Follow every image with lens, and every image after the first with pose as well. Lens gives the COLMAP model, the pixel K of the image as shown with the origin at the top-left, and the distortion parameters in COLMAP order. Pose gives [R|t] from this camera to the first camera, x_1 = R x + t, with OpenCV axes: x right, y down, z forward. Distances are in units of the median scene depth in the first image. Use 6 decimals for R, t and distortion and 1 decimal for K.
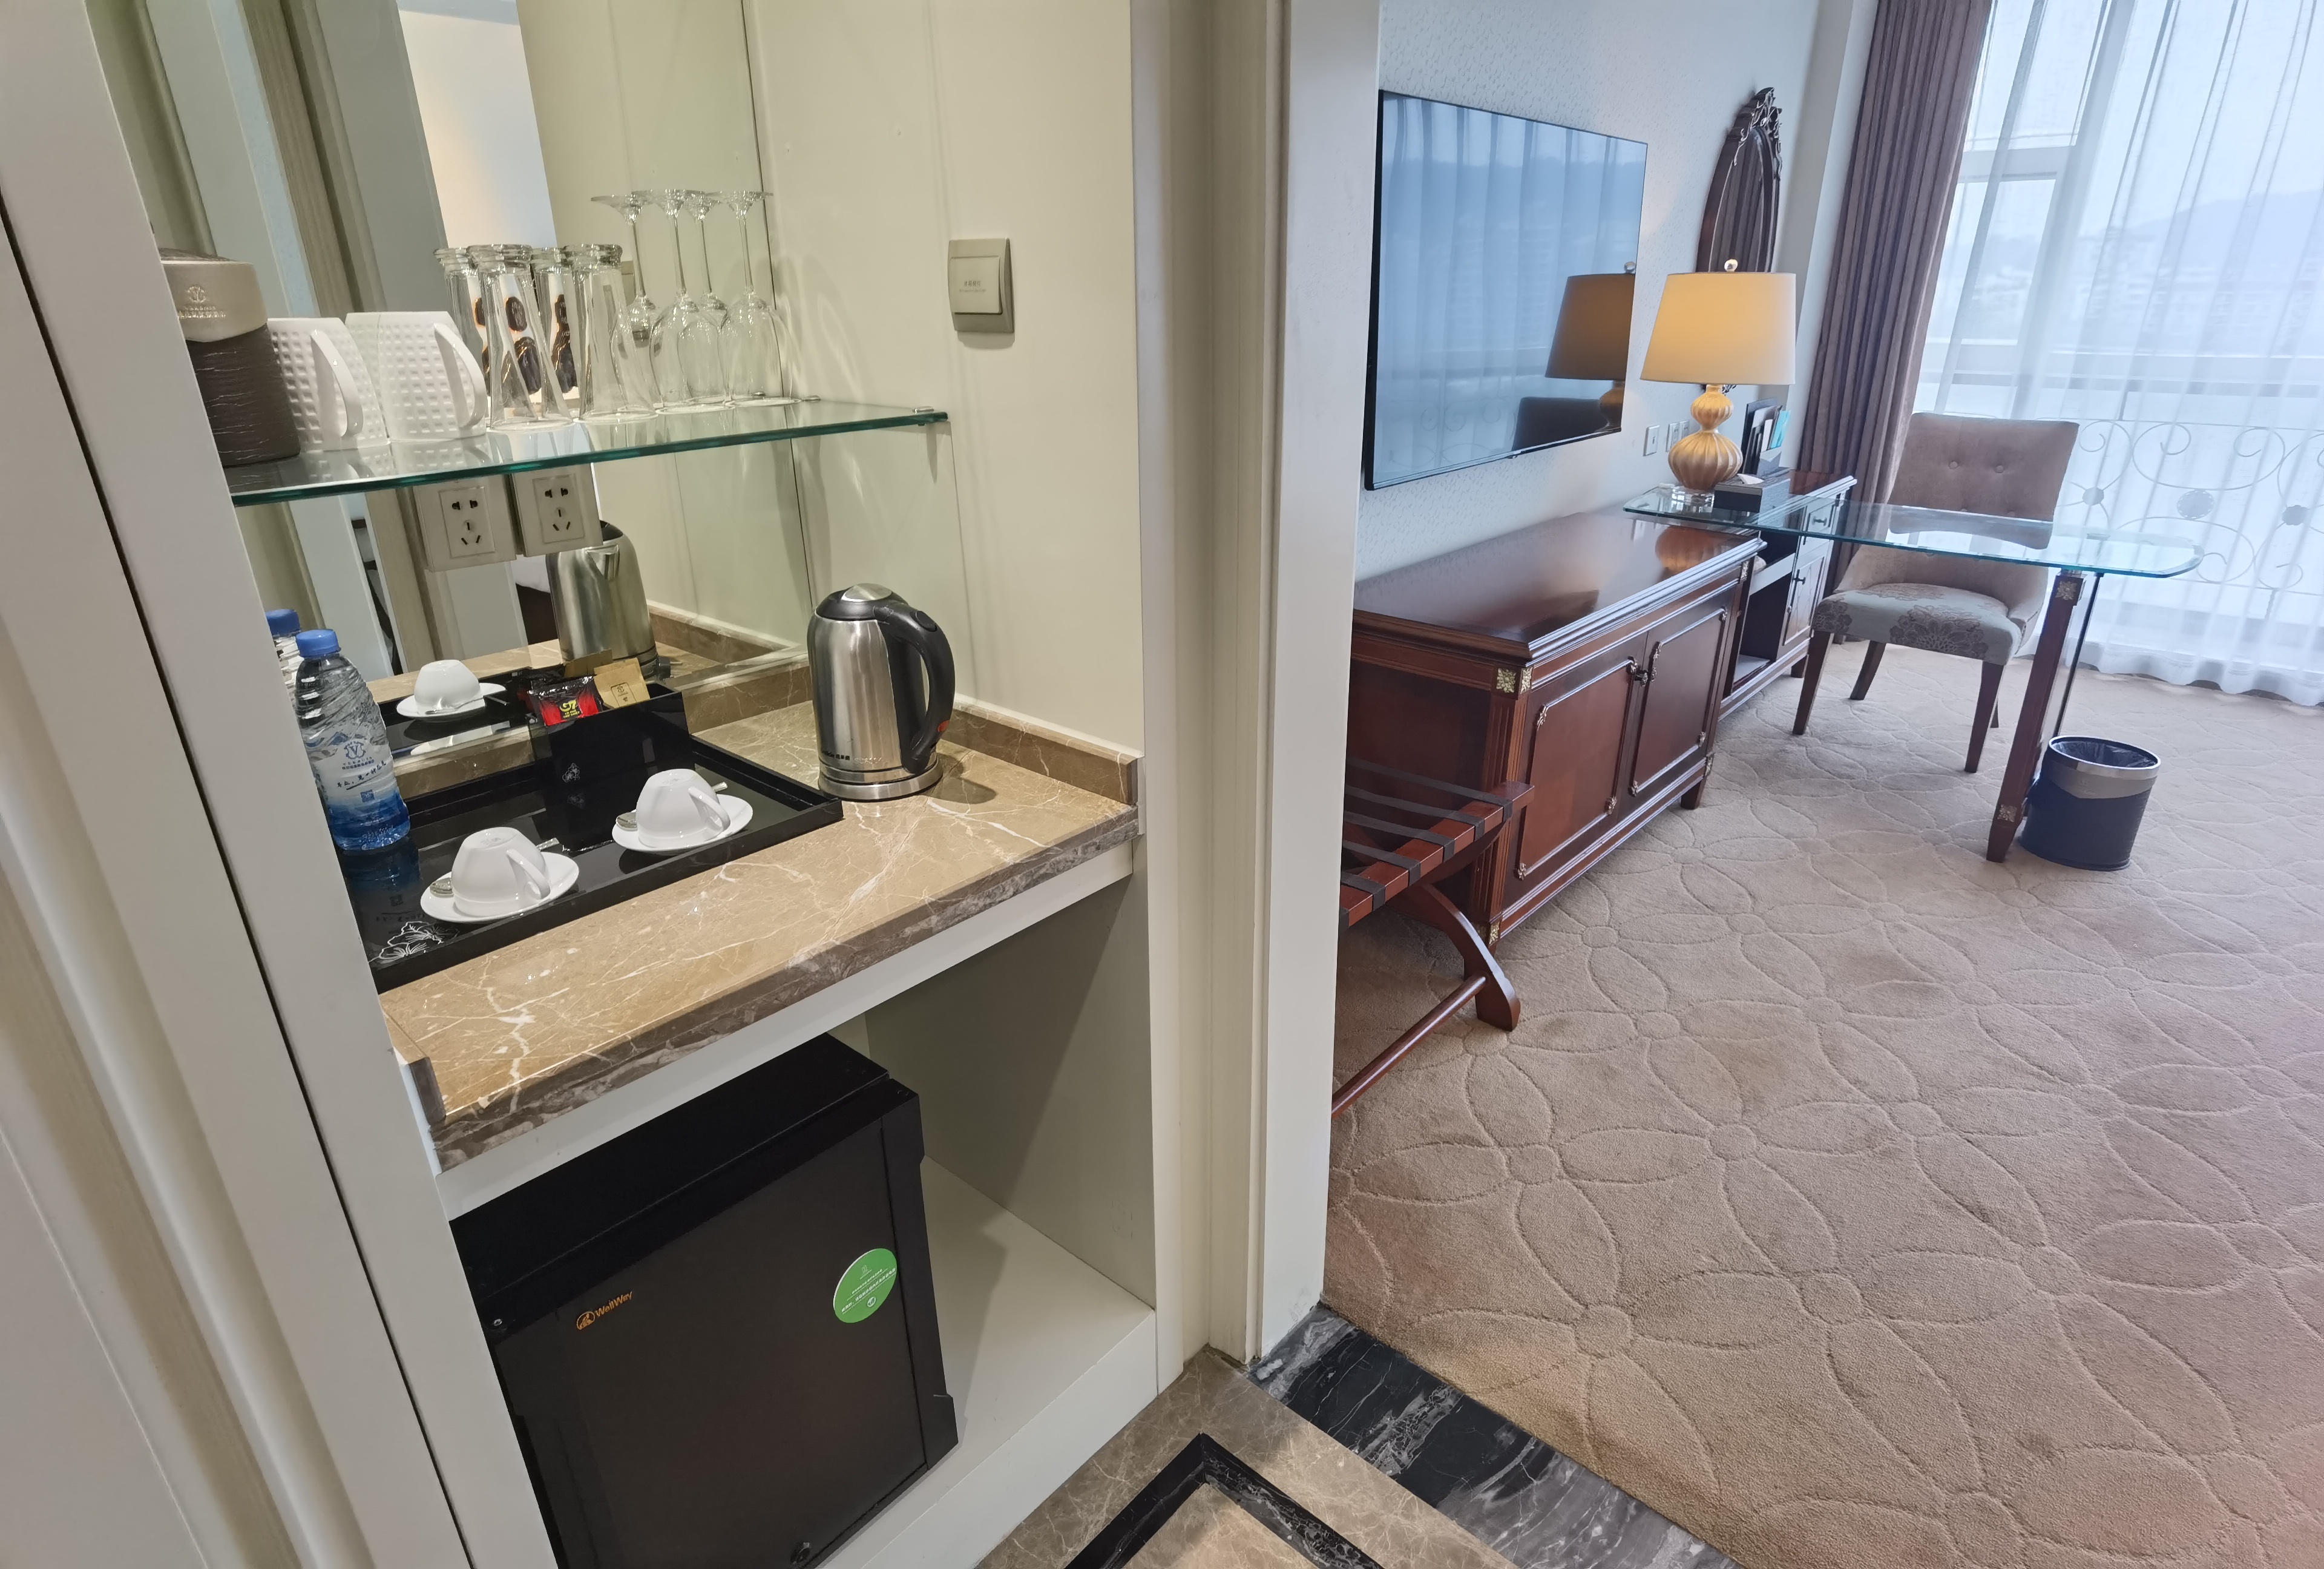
lens RADIAL K [[1229.2, 0, 1162.0], [0, 1229.2, 784.5], [0, 0, 1]] dist [-0.022405, 0.001842]
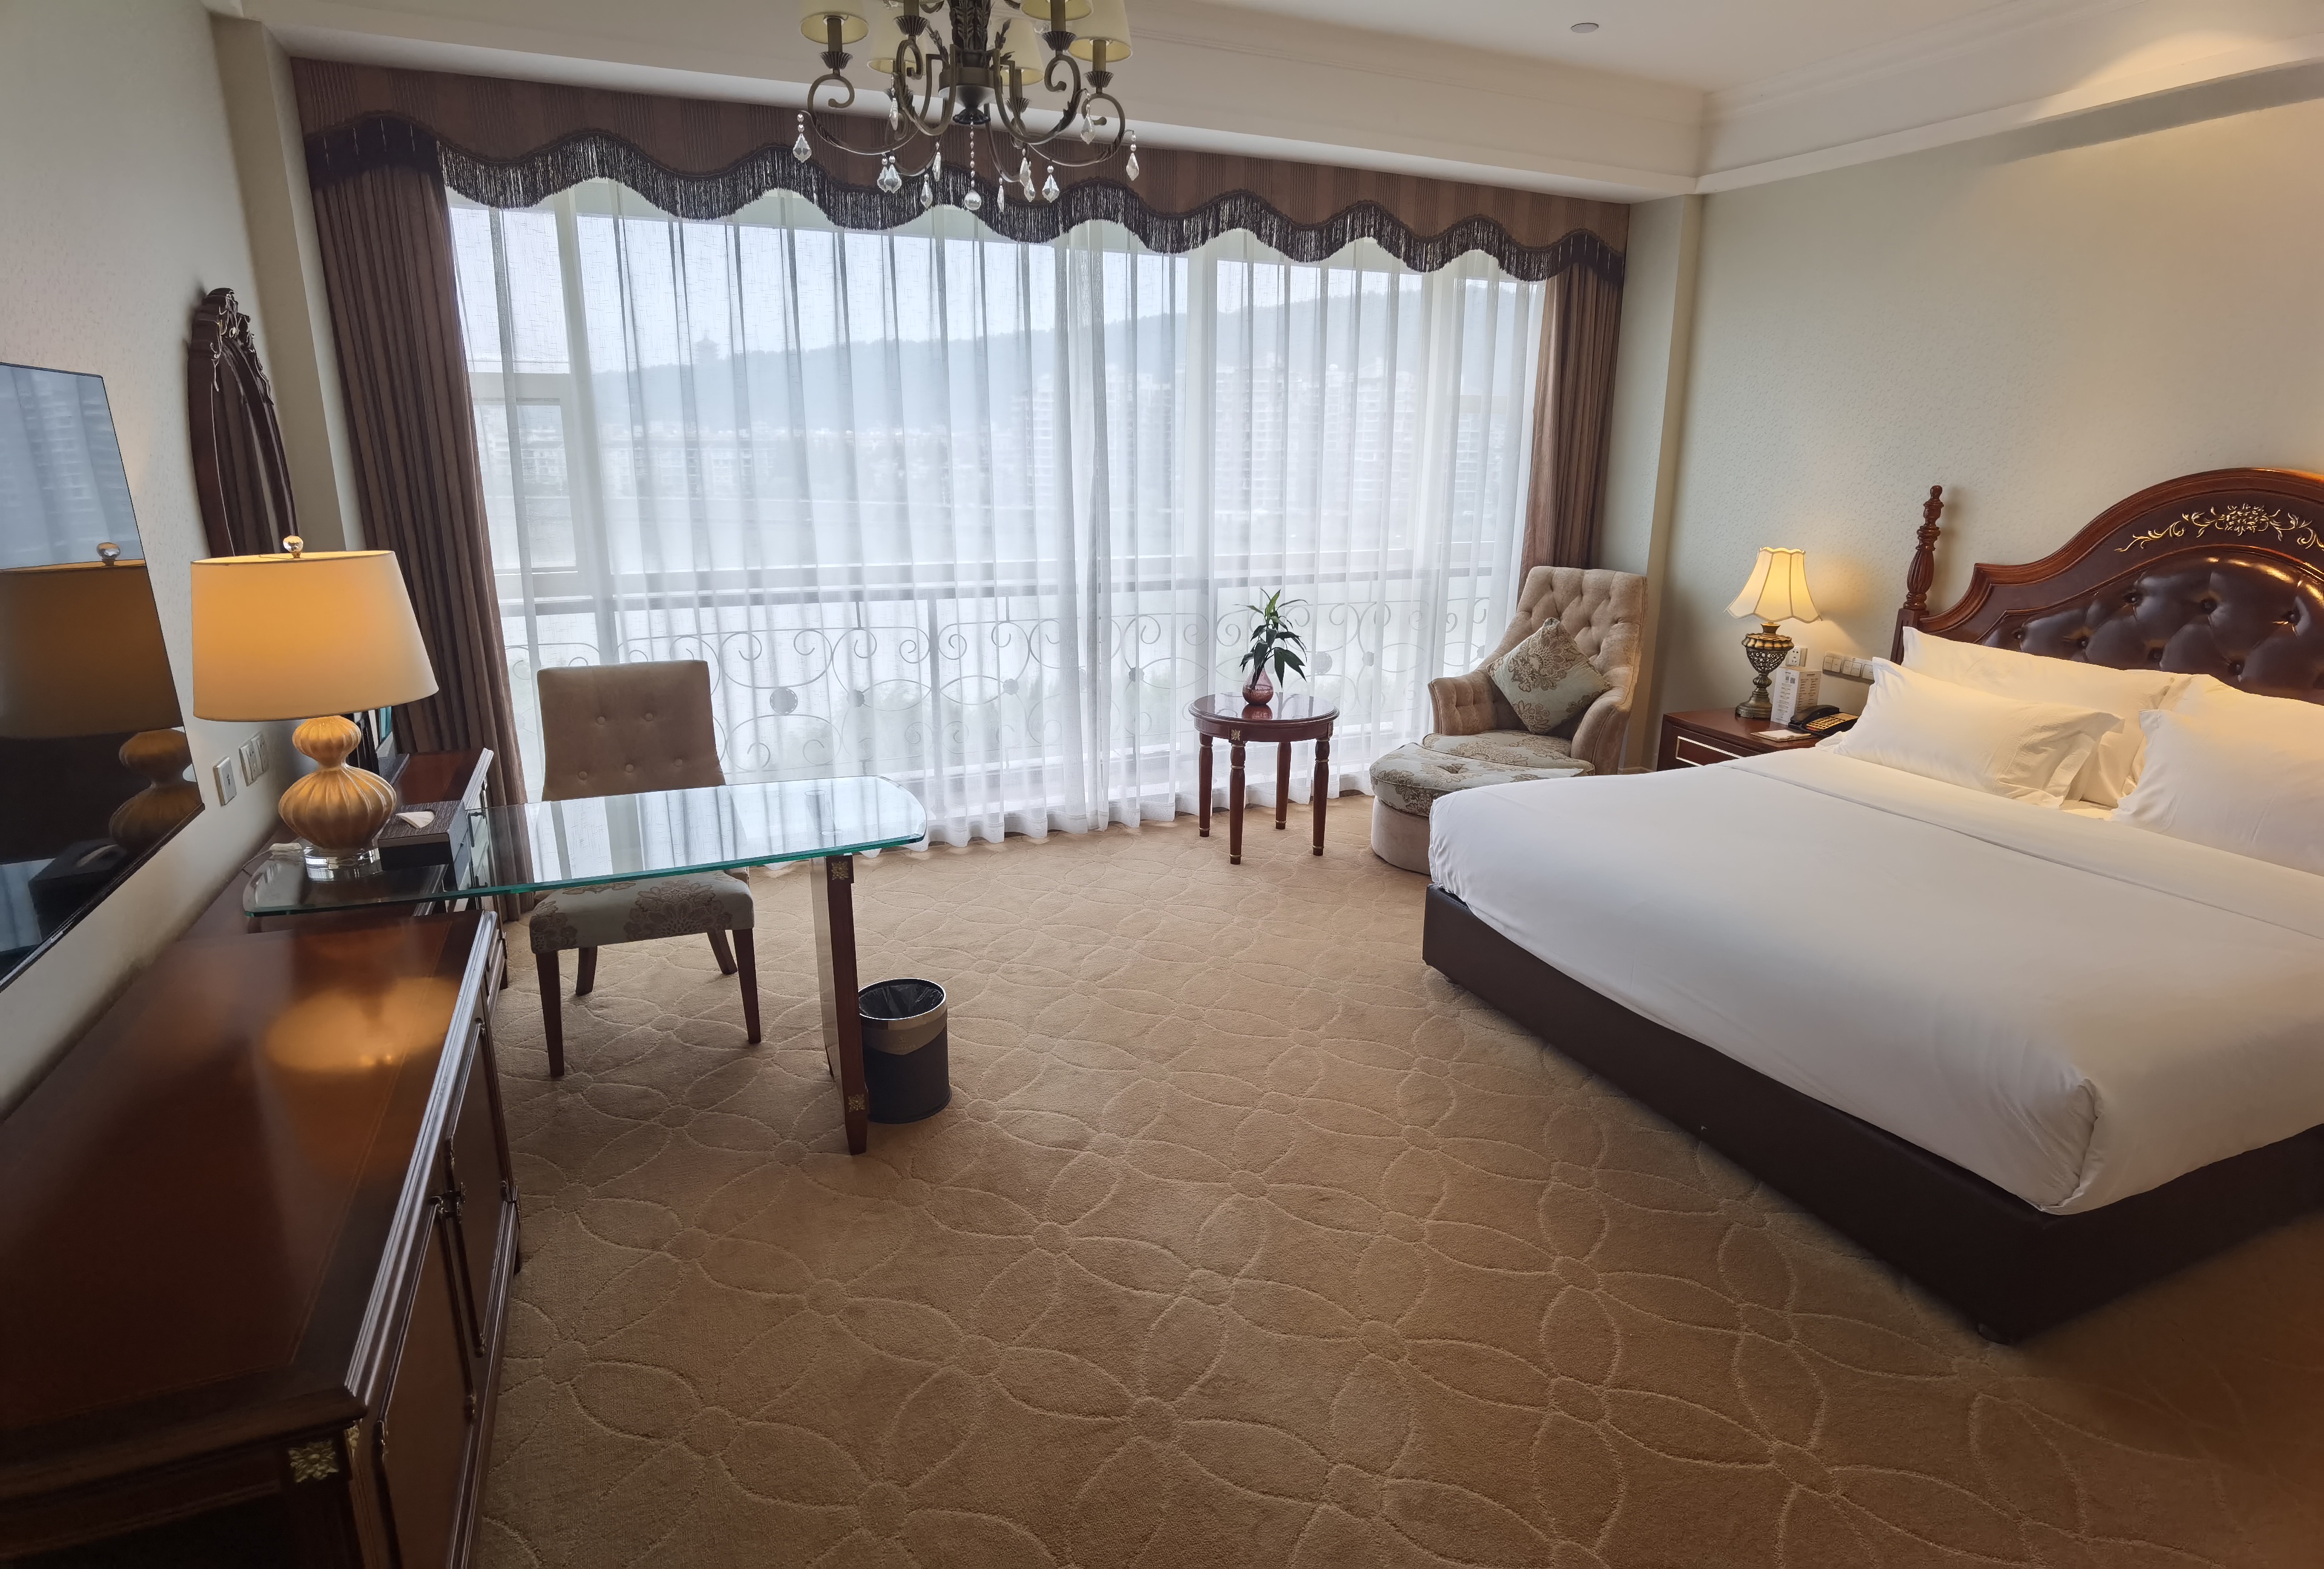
lens RADIAL K [[1229.2, 0, 1162.0], [0, 1229.2, 784.5], [0, 0, 1]] dist [-0.022405, 0.001842]
pose [[0.427506, -0.234767, 0.872997, 0.040295], [0.332675, 0.938781, 0.089547, -0.173432], [-0.840575, 0.252142, 0.479435, 0.257993]]
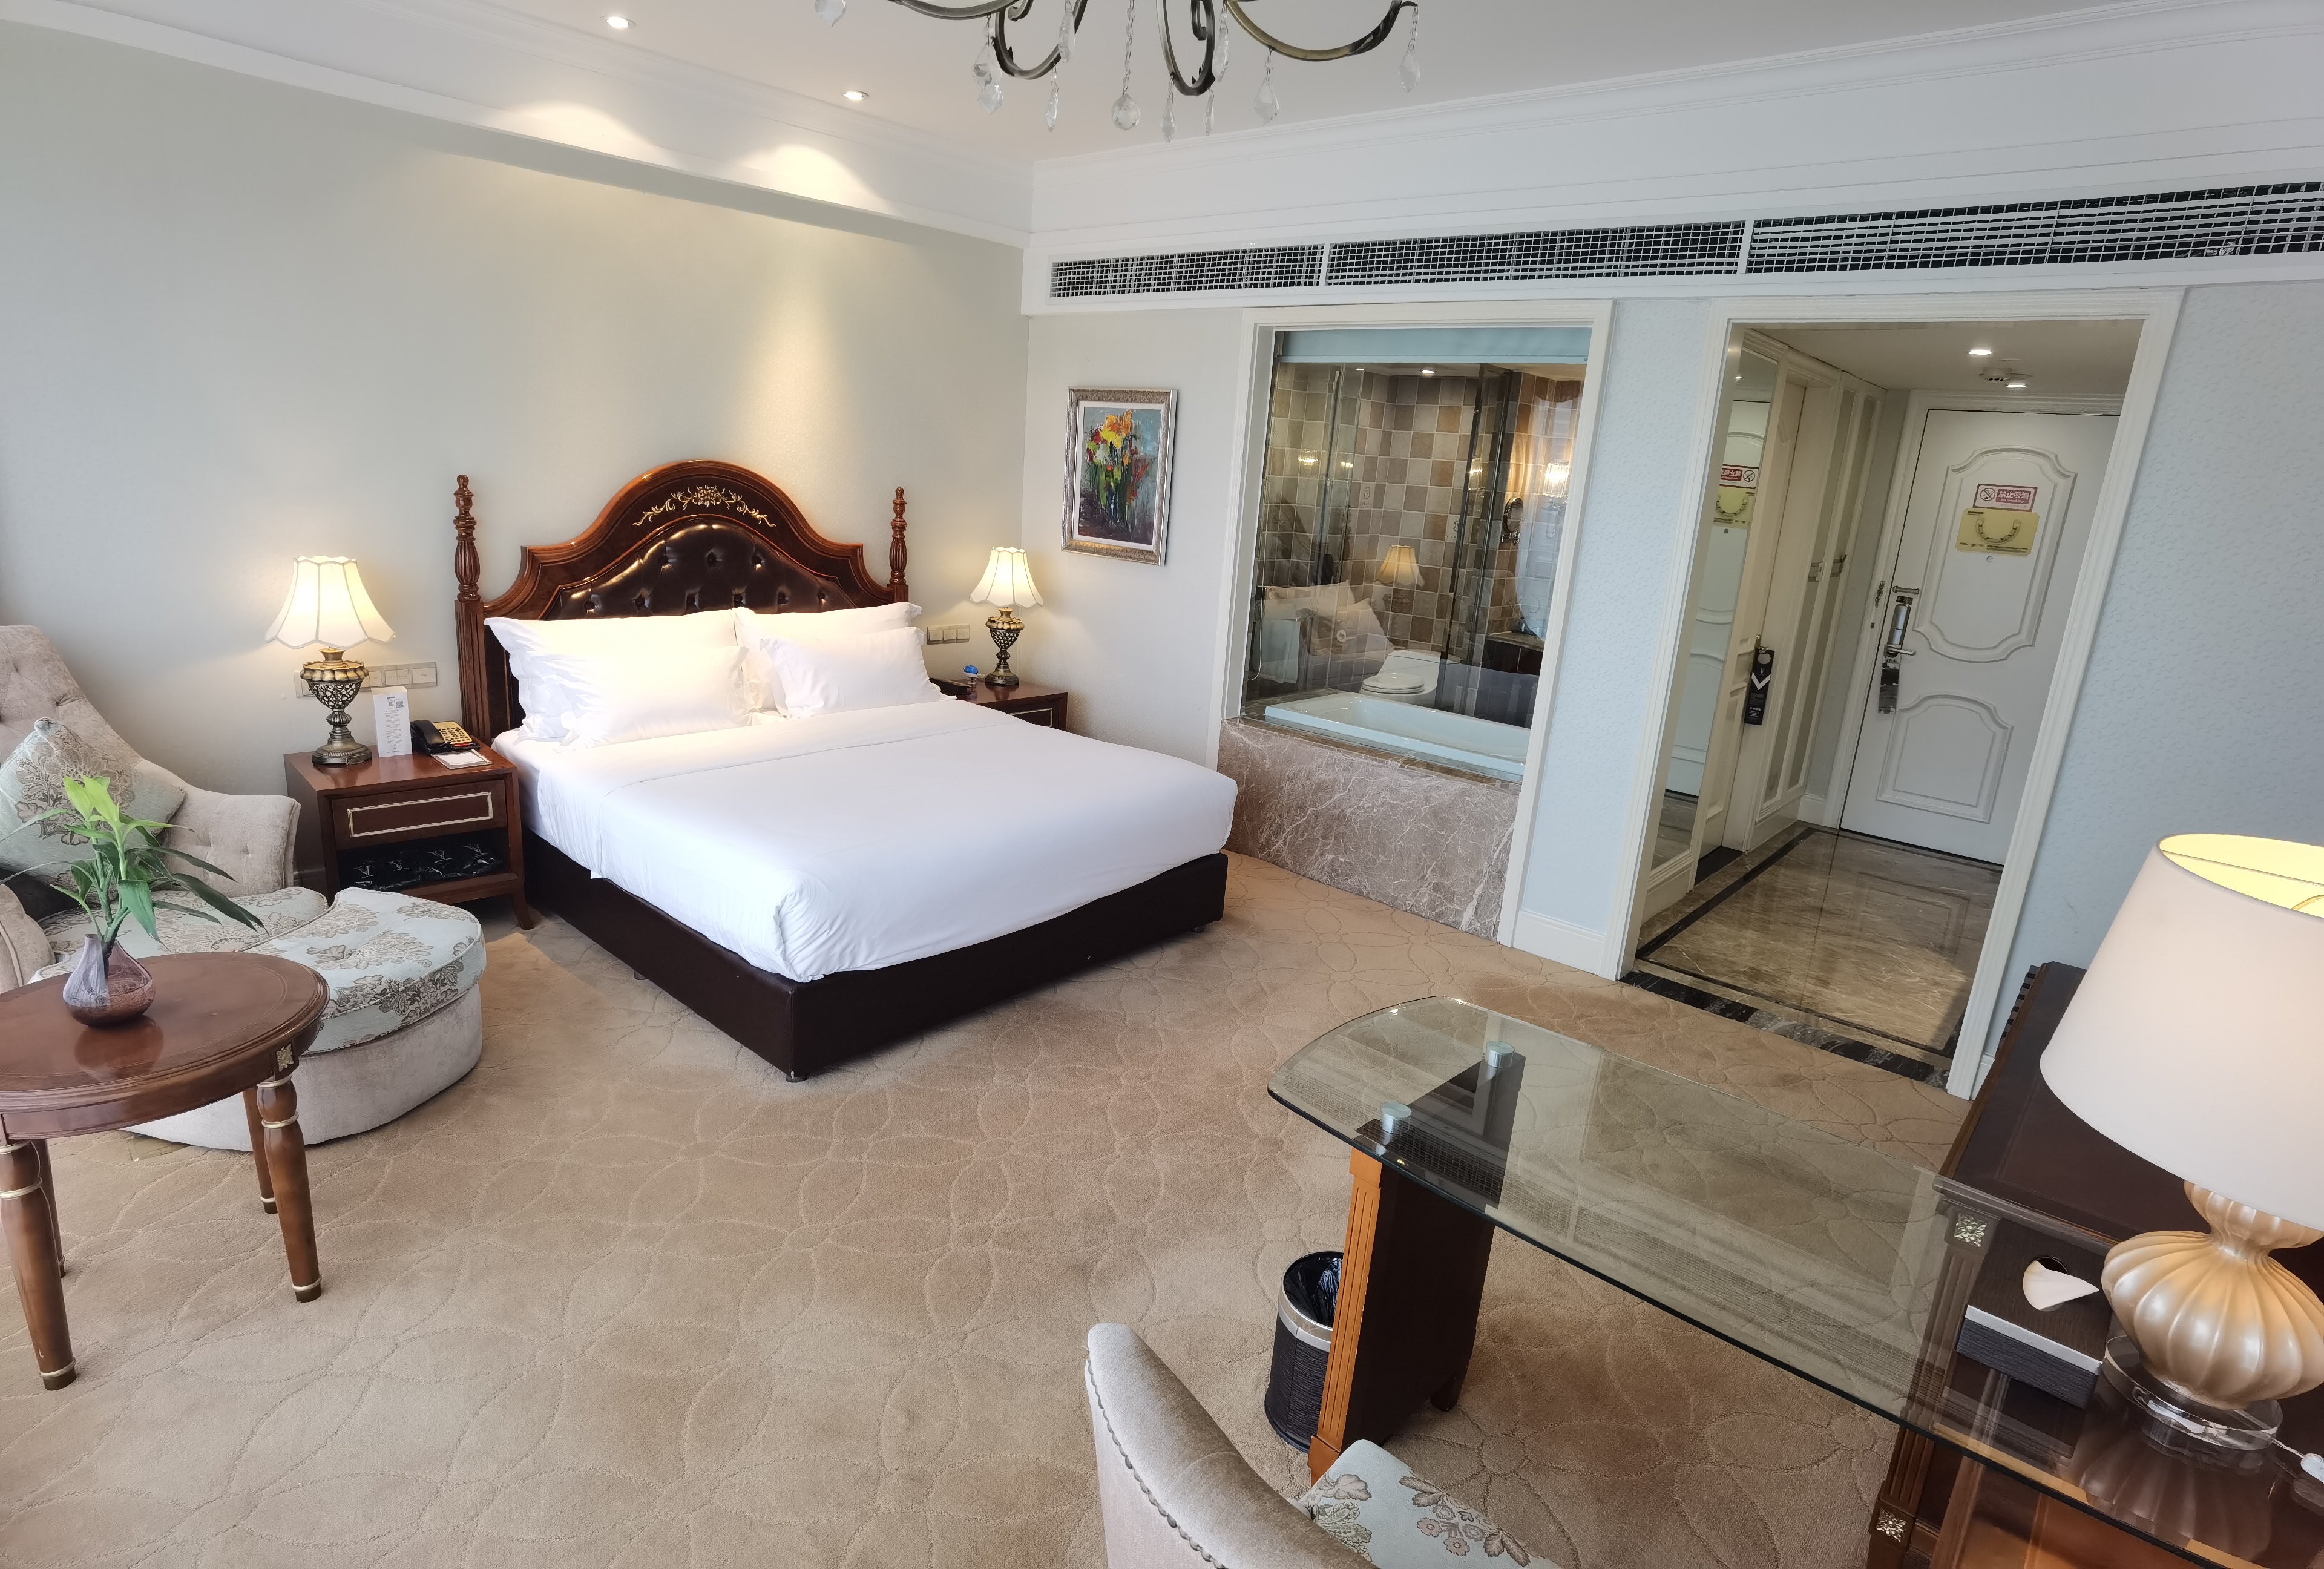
lens RADIAL K [[1229.2, 0, 1162.0], [0, 1229.2, 784.5], [0, 0, 1]] dist [-0.022405, 0.001842]
pose [[-0.998633, -0.052265, -0.000596, 0.607563], [-0.042226, 0.799988, 0.598528, -0.479091], [-0.030805, 0.597735, -0.801102, 0.976123]]
